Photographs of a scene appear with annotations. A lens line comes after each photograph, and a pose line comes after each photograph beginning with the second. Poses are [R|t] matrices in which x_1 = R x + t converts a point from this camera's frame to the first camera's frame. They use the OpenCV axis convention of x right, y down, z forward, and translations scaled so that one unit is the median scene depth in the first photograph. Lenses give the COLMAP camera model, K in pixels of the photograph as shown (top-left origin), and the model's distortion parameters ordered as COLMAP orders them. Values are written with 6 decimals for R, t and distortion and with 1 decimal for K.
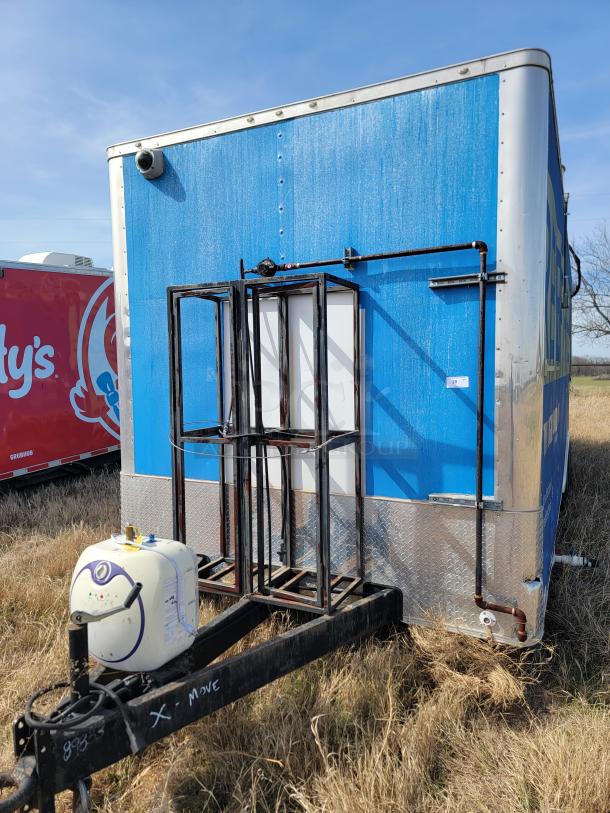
lens RADIAL K [[588.5, 0, 299.6], [0, 588.5, 414.7], [0, 0, 1]] dist [0.053121, -0.046127]
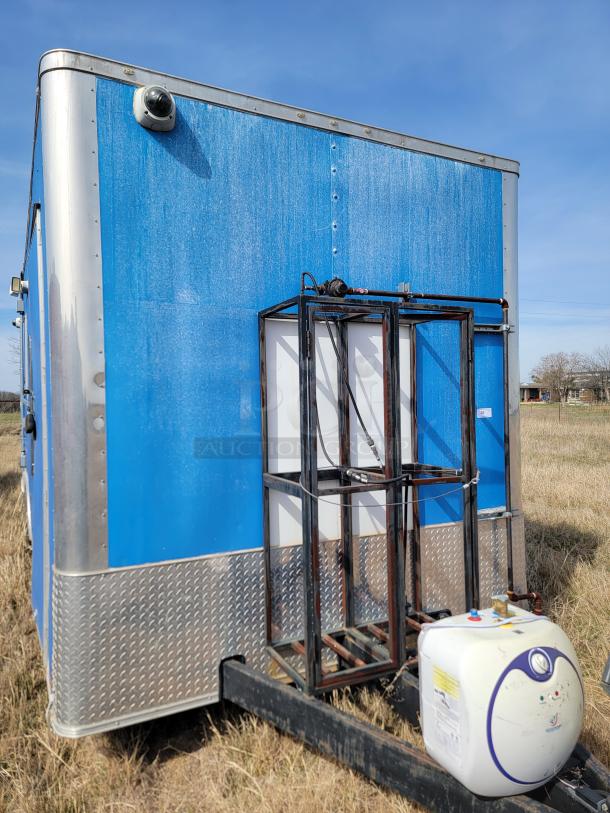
lens RADIAL K [[588.5, 0, 299.3], [0, 588.5, 404.3], [0, 0, 1]] dist [0.053121, -0.046127]
pose [[0.586408, -0.003454, 0.810008, -0.815878], [0.066927, 0.996778, -0.044202, -0.040764], [-0.807246, 0.080132, 0.584750, 0.550028]]
